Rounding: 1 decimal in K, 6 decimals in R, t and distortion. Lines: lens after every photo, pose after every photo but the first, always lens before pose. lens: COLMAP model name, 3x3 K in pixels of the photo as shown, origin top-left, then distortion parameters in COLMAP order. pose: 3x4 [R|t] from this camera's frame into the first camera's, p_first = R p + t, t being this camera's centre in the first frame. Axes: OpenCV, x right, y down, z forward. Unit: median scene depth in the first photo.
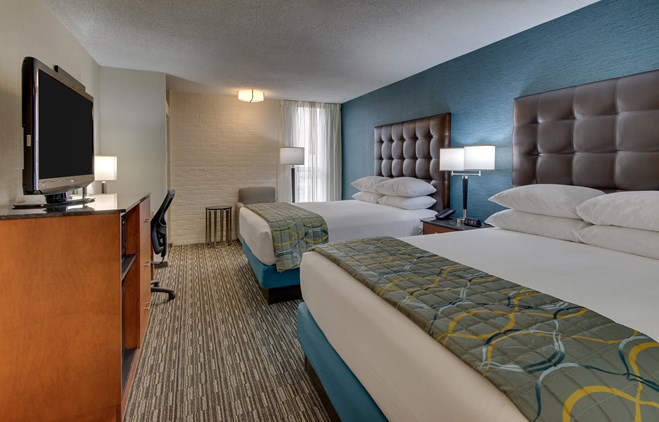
lens RADIAL K [[320.0, 0, 326.8], [0, 320.0, 162.3], [0, 0, 1]] dist [0.028140, -0.012902]
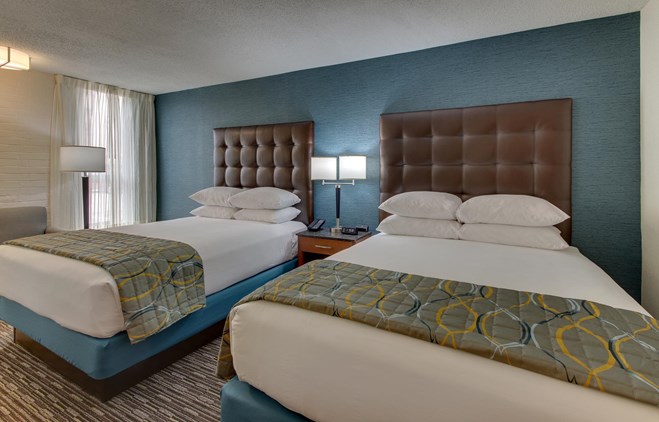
lens RADIAL K [[320.0, 0, 326.8], [0, 320.0, 162.3], [0, 0, 1]] dist [0.028140, -0.012902]
pose [[0.781984, 0.029223, 0.622613, -0.200463], [-0.012914, 0.999445, -0.030692, 0.002322], [-0.623165, 0.015960, 0.781928, 0.207773]]
